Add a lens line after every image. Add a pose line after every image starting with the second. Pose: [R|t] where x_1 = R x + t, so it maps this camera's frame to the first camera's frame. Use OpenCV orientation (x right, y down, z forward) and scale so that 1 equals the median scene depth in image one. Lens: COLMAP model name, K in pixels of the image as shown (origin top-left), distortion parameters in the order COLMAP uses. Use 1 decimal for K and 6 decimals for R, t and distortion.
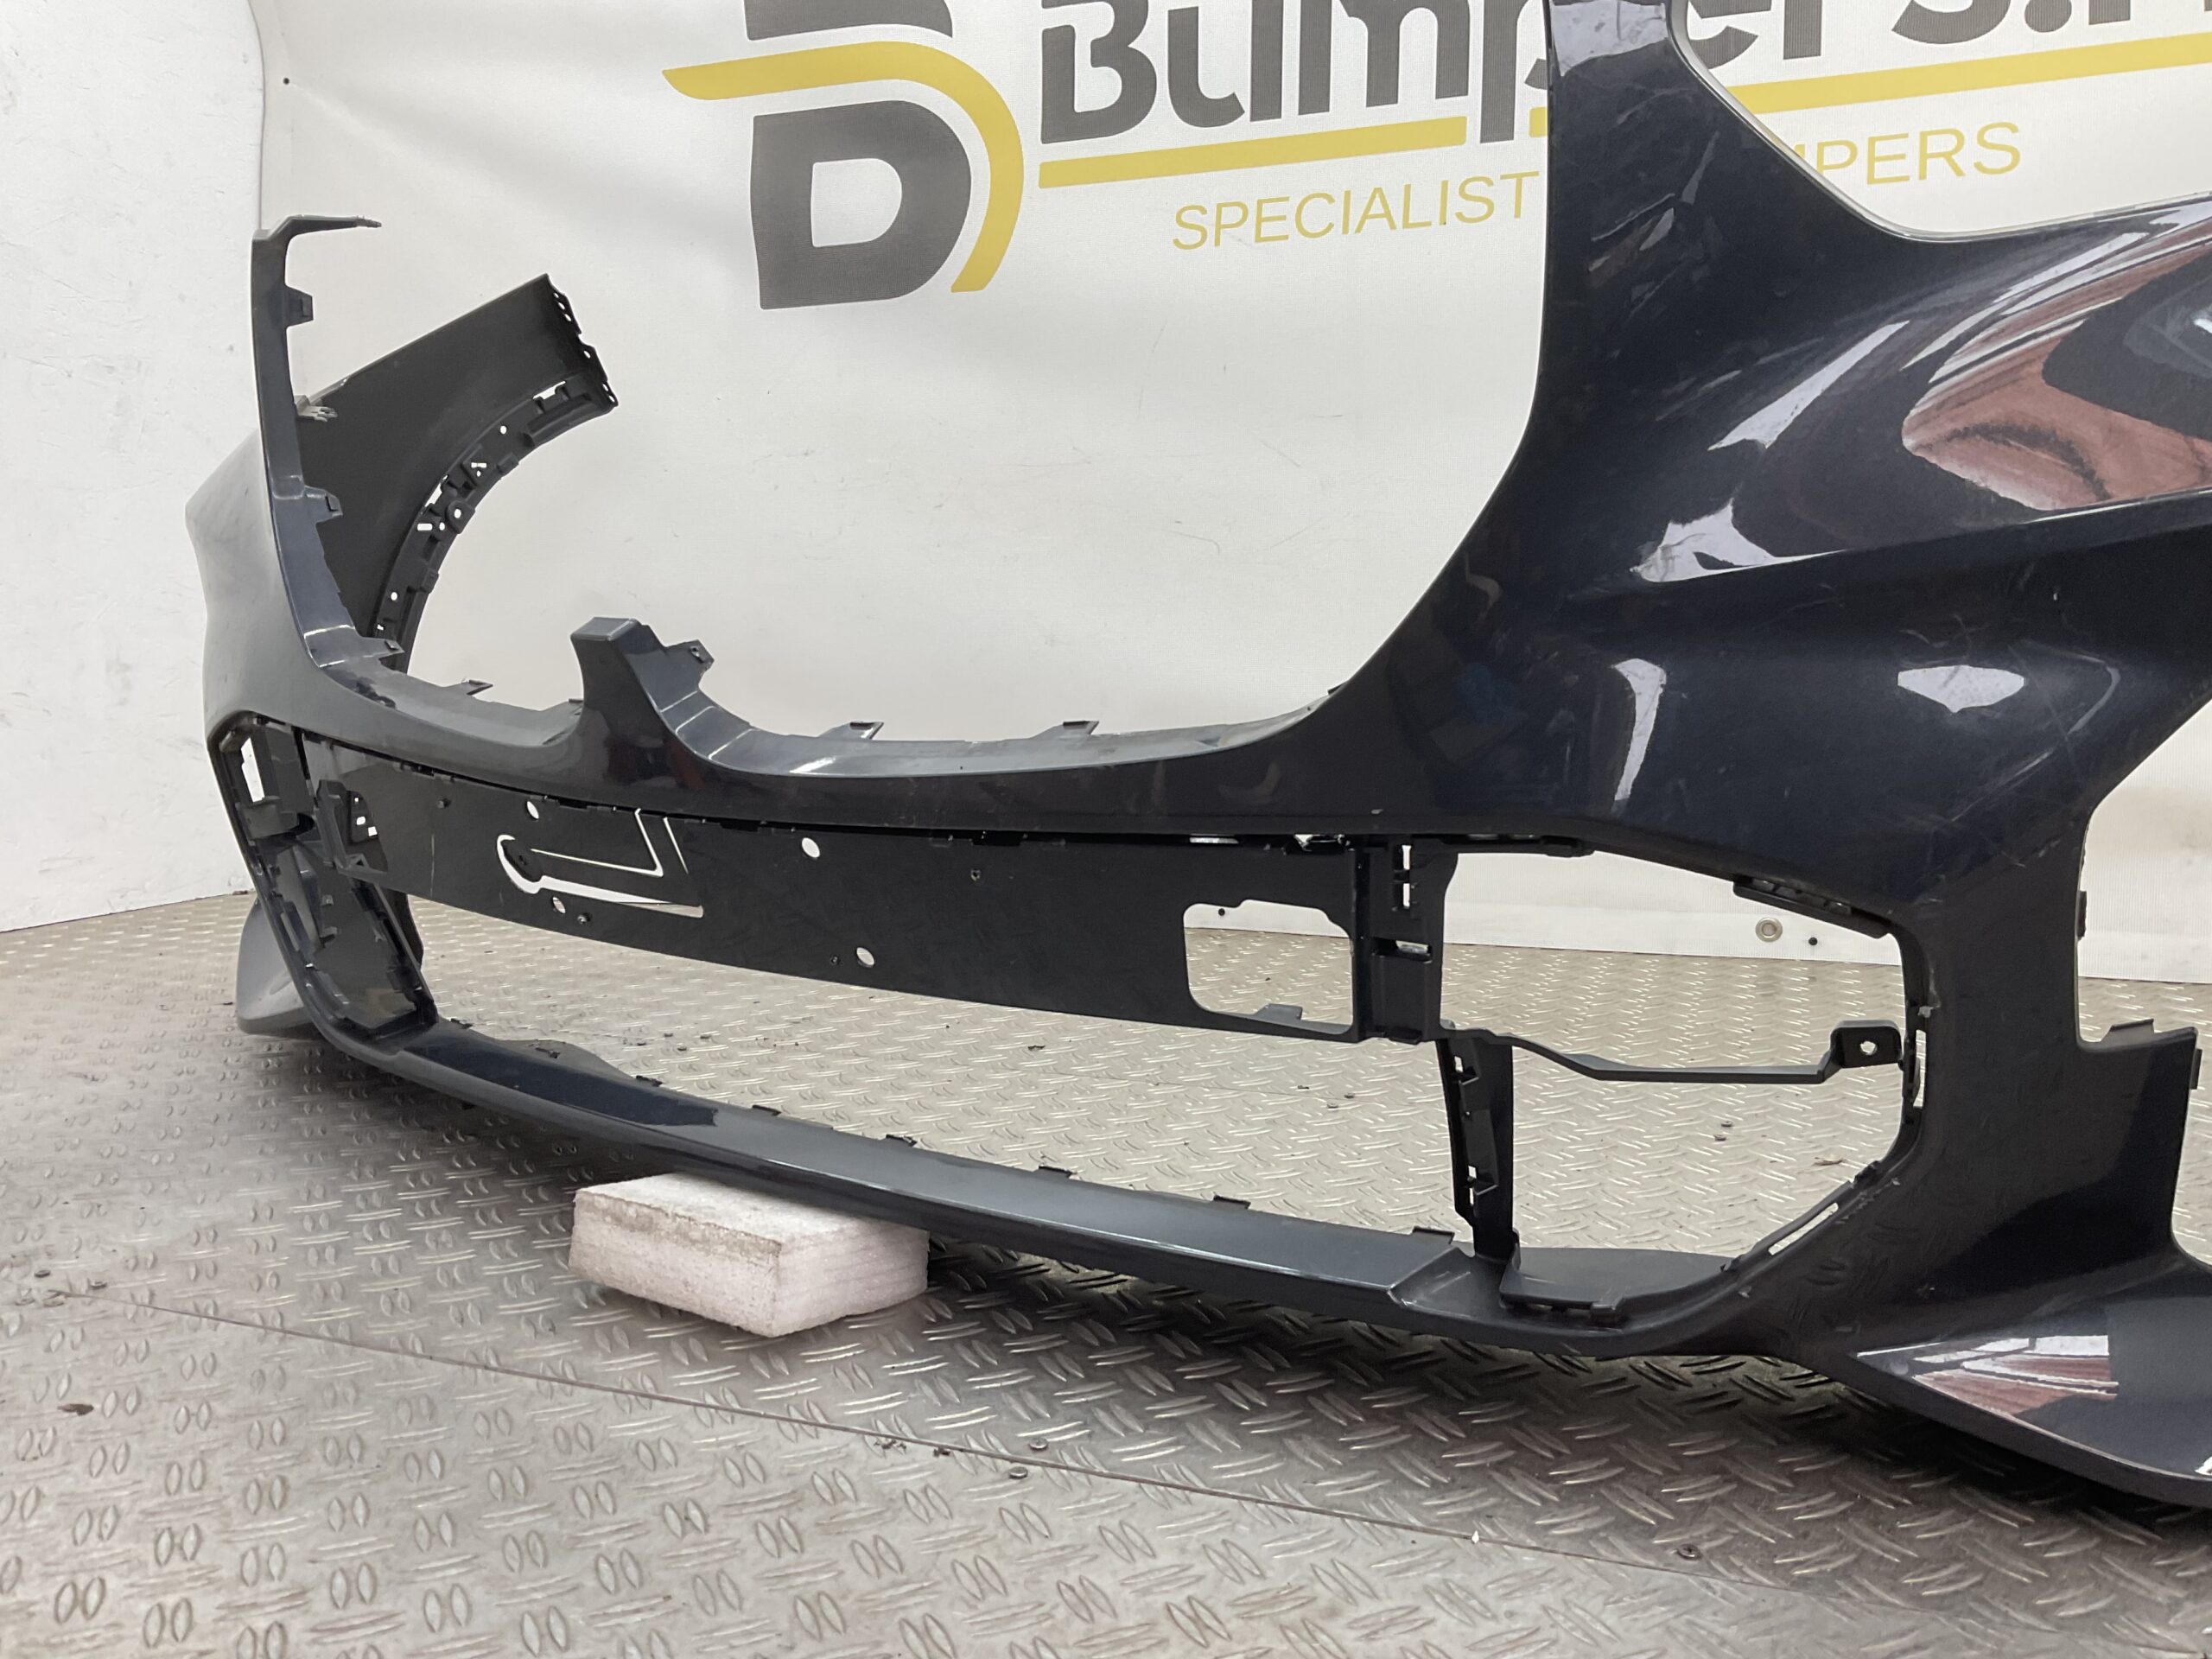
lens RADIAL K [[1848.7, 0, 1090.1], [0, 1848.7, 829.9], [0, 0, 1]] dist [0.058630, -0.112519]
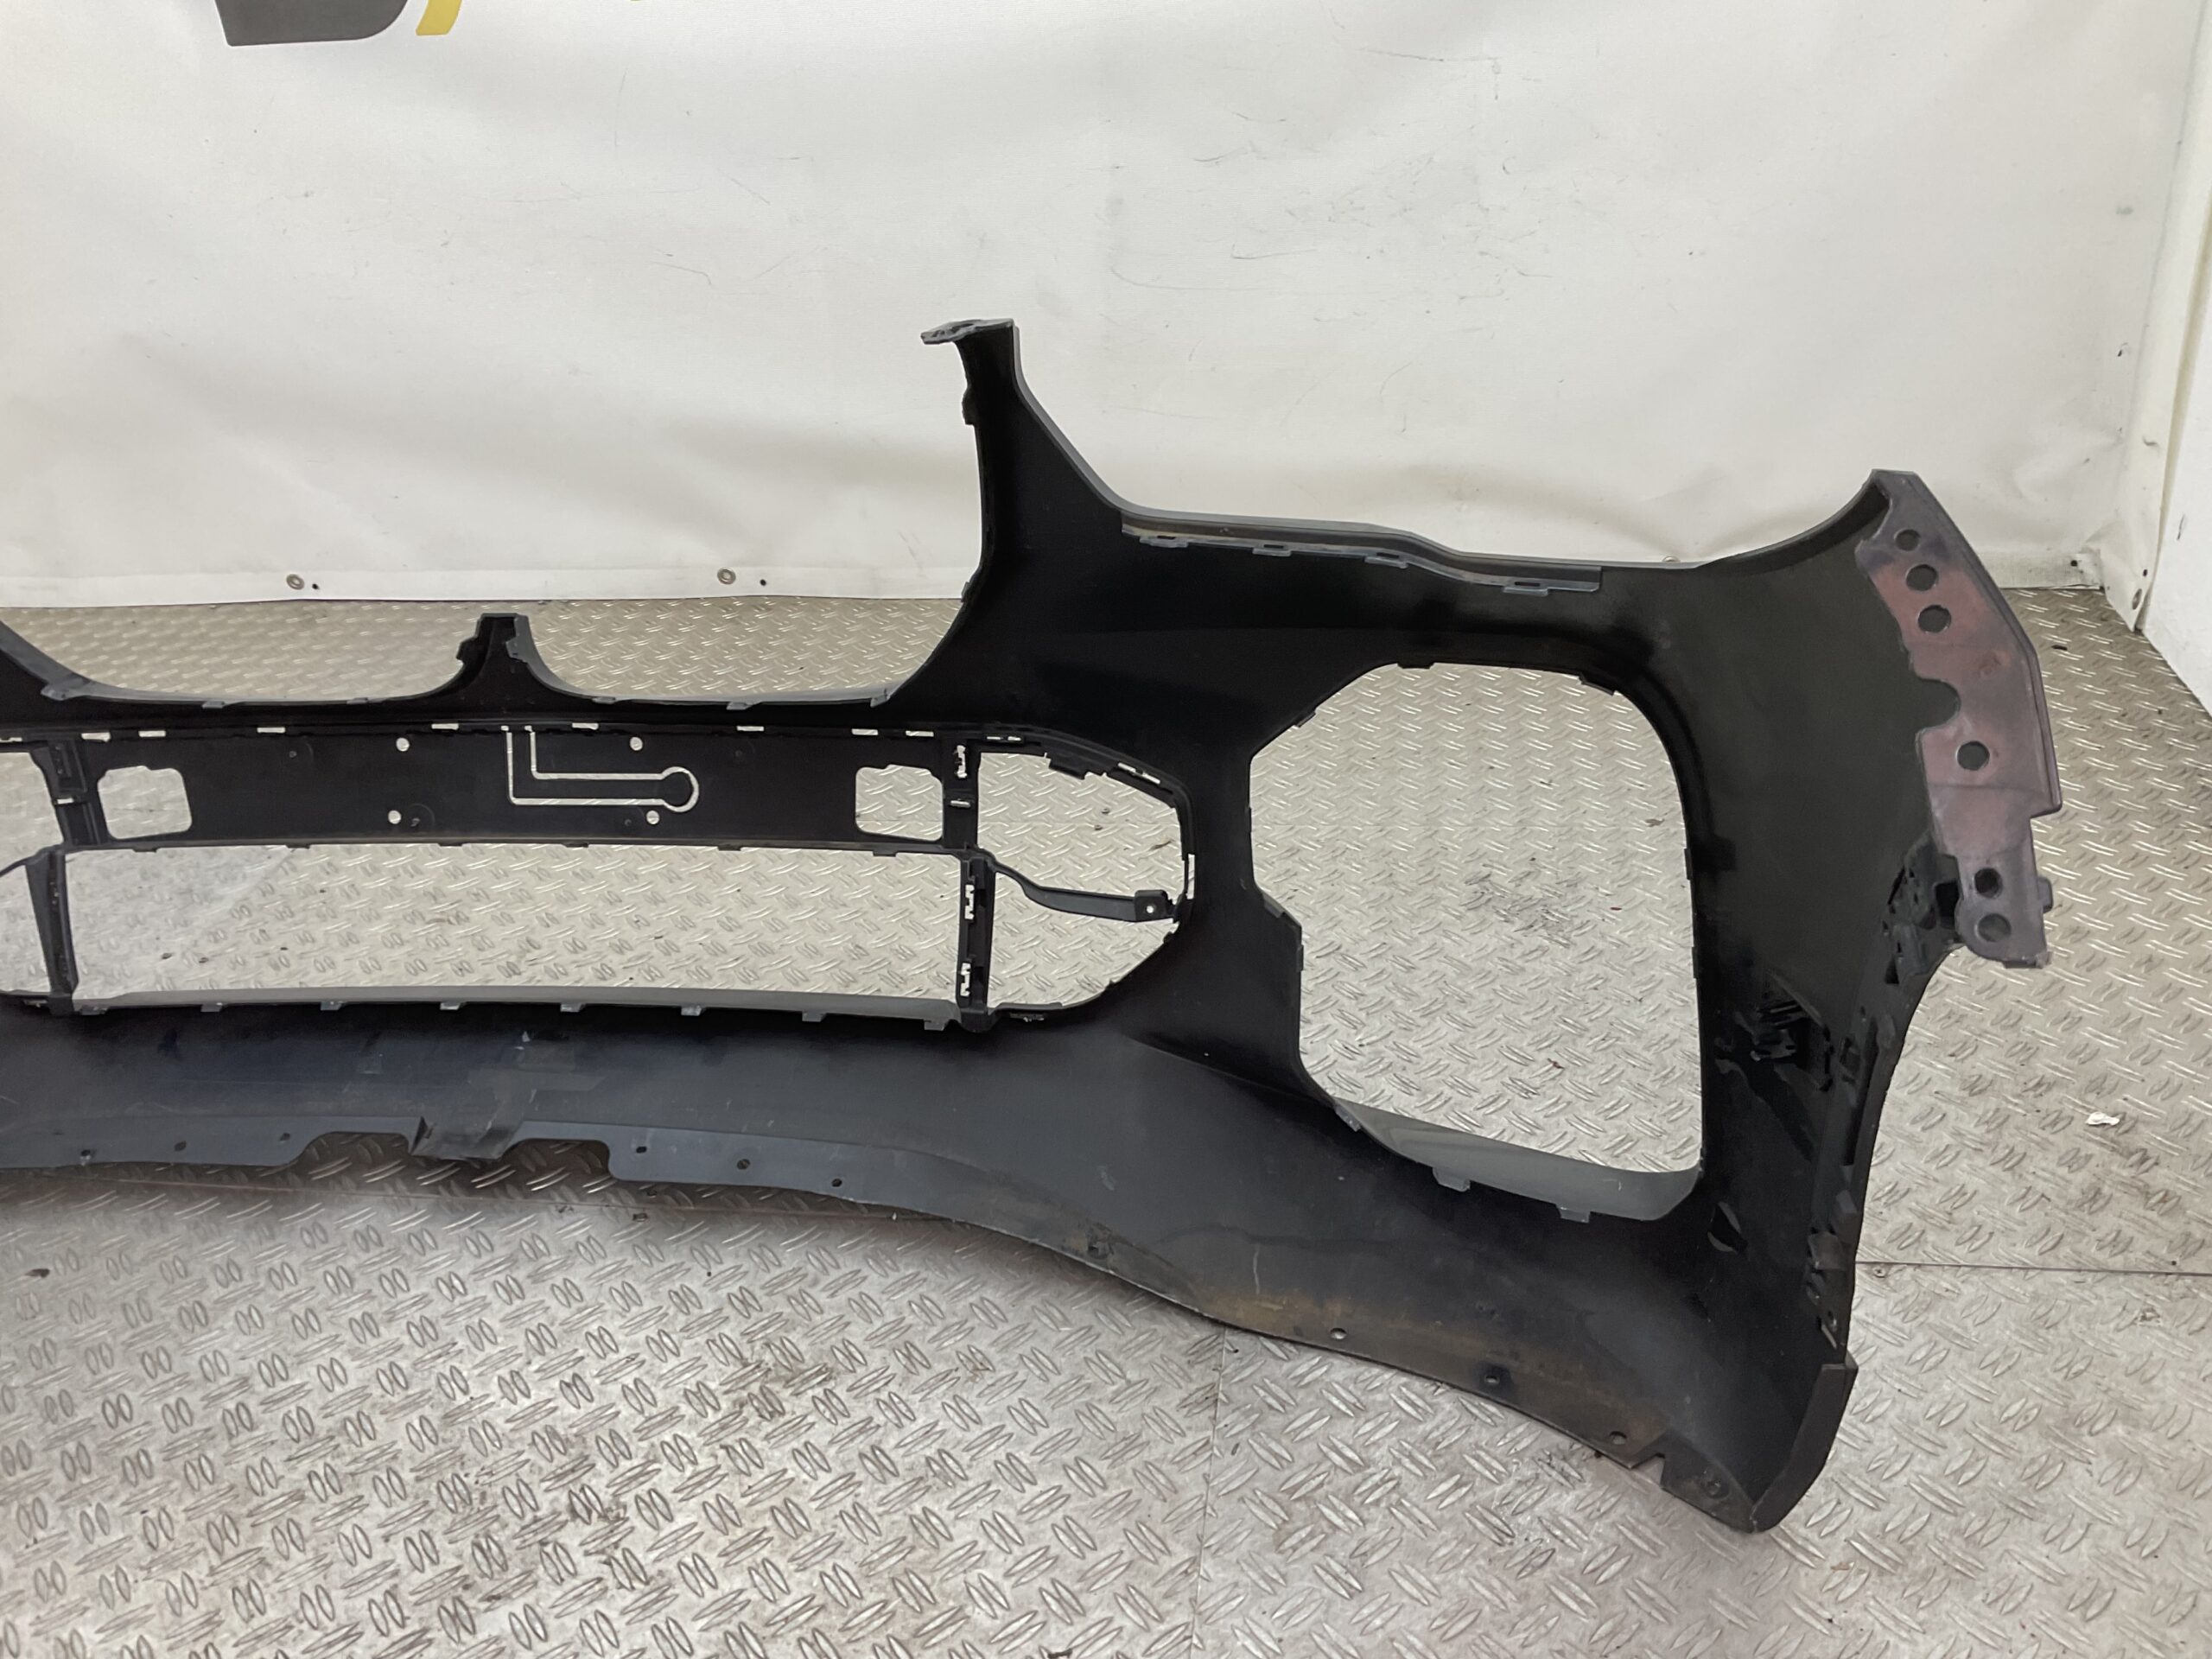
lens RADIAL K [[1848.7, 0, 1102.0], [0, 1848.7, 846.8], [0, 0, 1]] dist [0.058630, -0.112519]
pose [[0.973471, -0.150084, 0.172714, 0.112486], [0.076145, 0.924295, 0.374007, -0.502637], [-0.215771, -0.350933, 0.911202, -0.477287]]
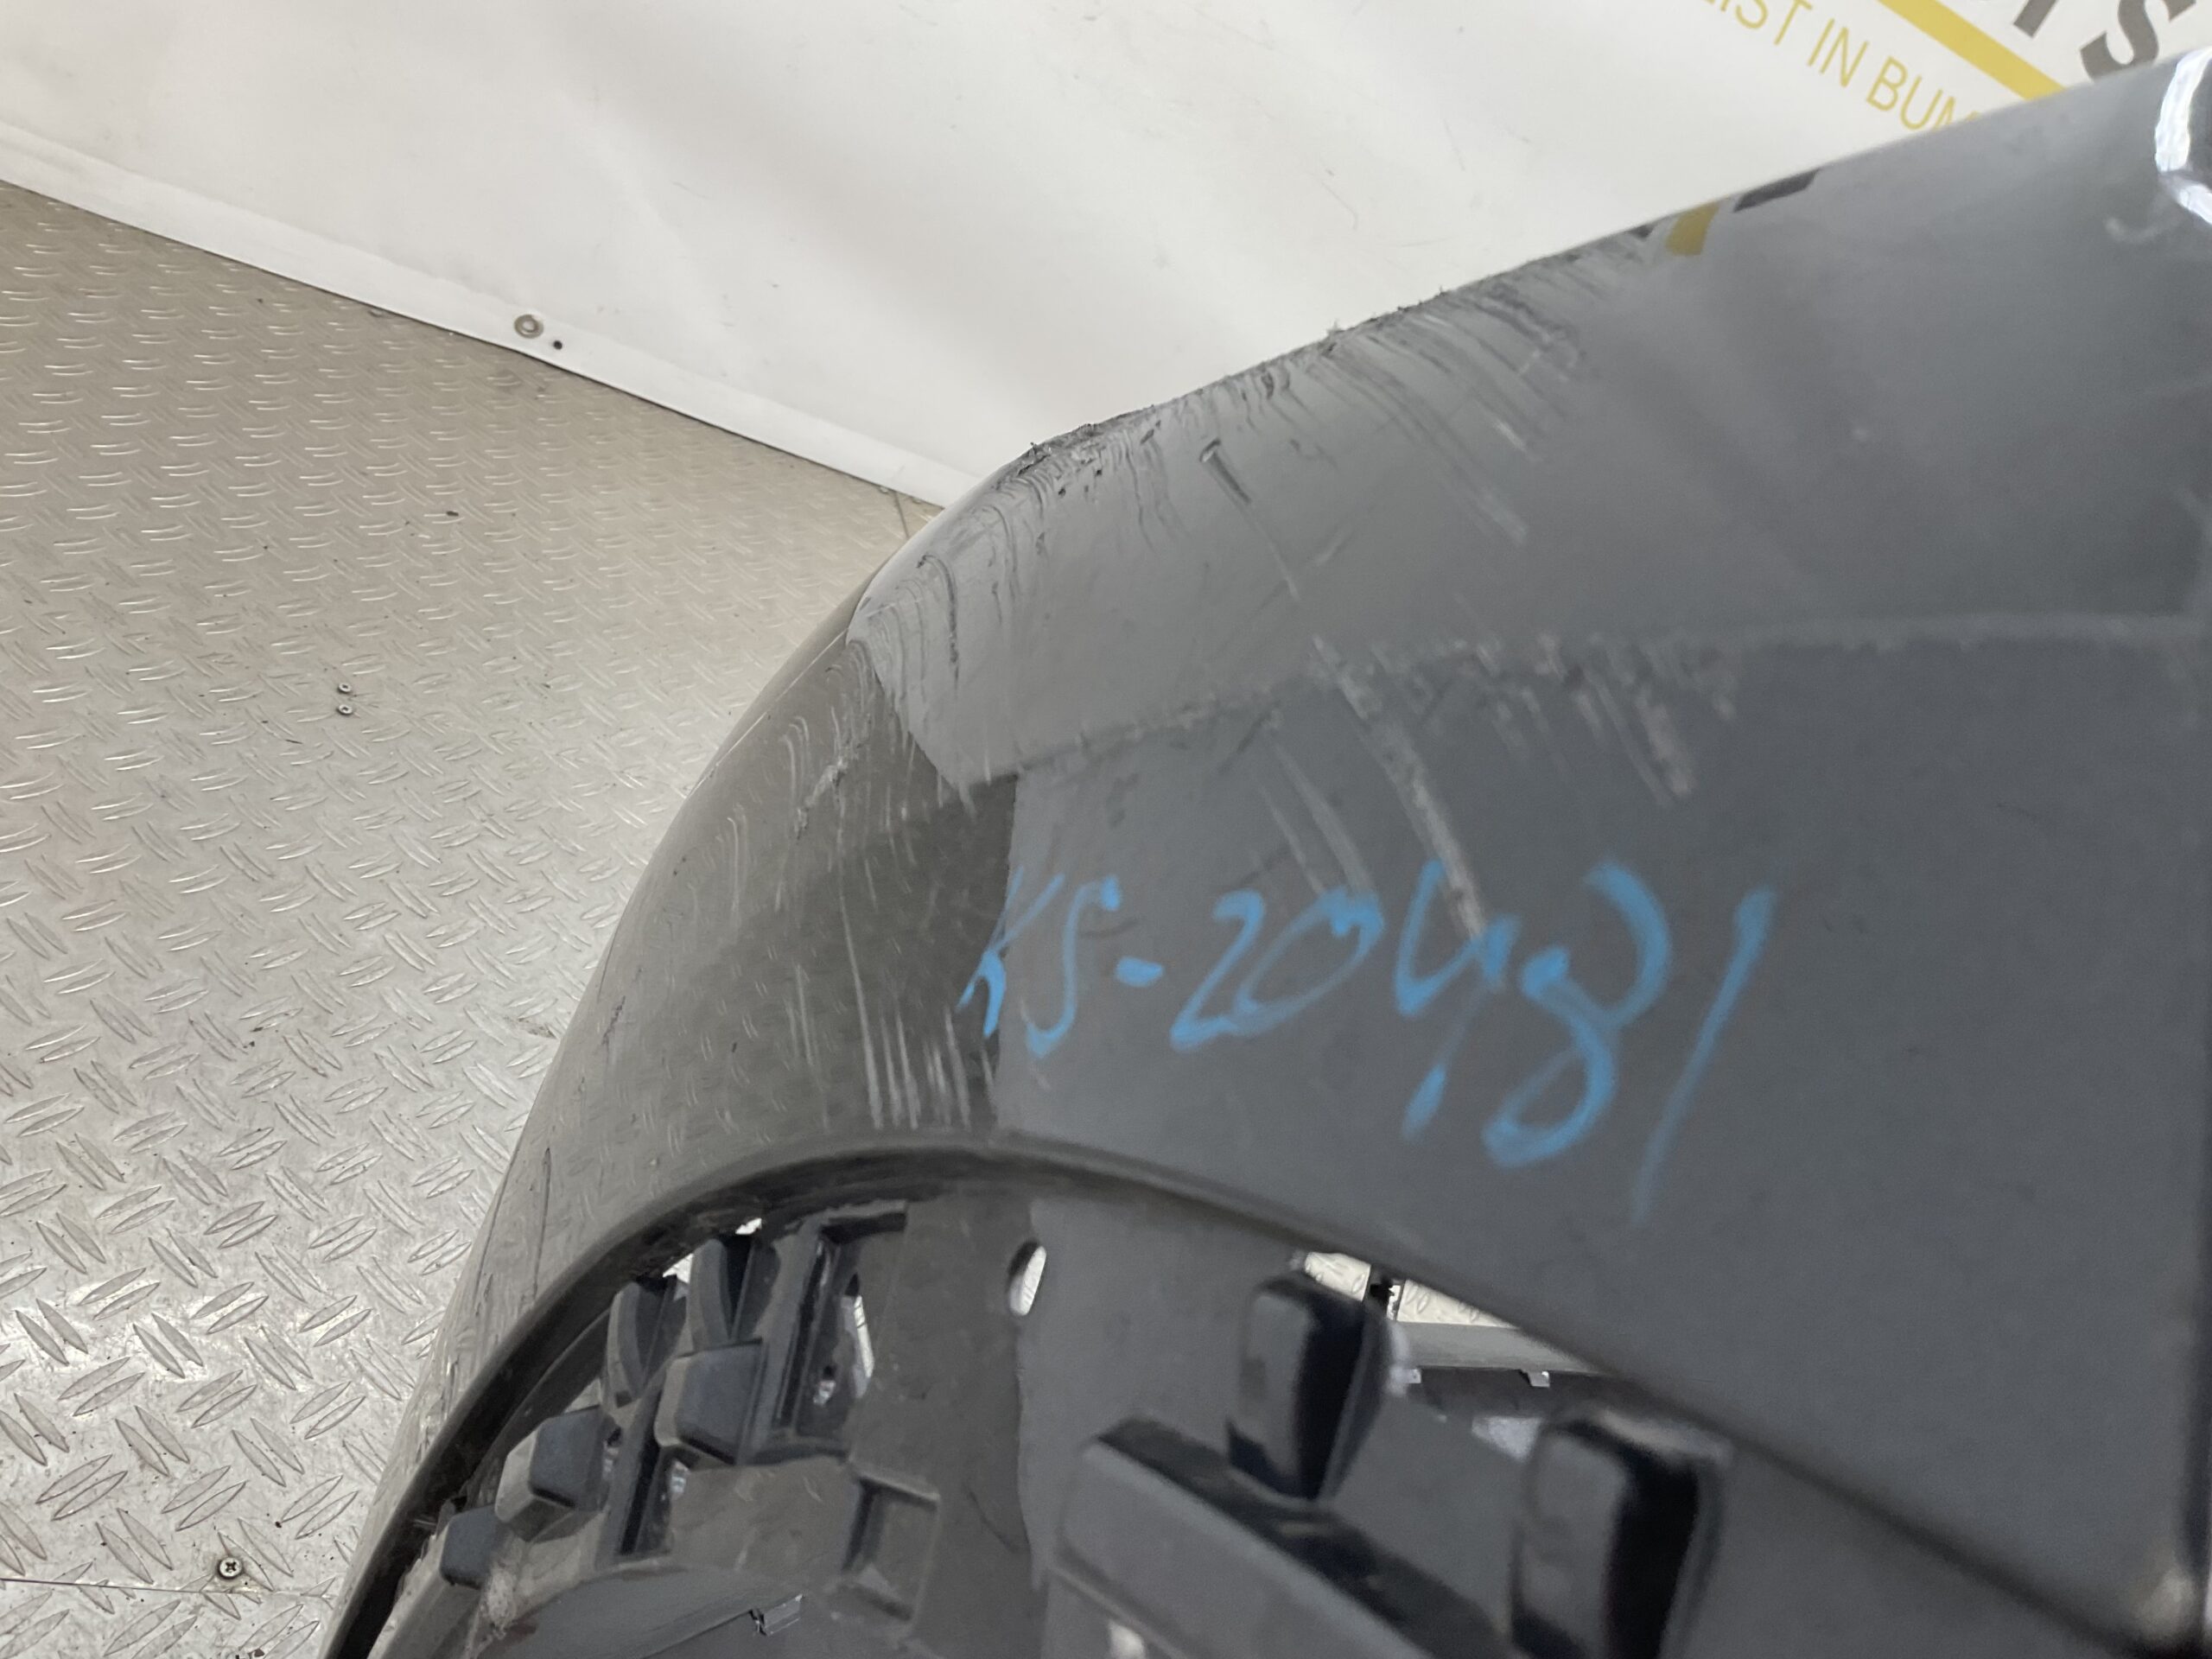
lens RADIAL K [[1848.7, 0, 1137.2], [0, 1848.7, 900.5], [0, 0, 1]] dist [0.058630, -0.112519]
pose [[0.704322, -0.010653, 0.709800, -1.357251], [-0.405785, 0.814381, 0.414876, -0.452770], [-0.582467, -0.580233, 0.569264, 0.743762]]
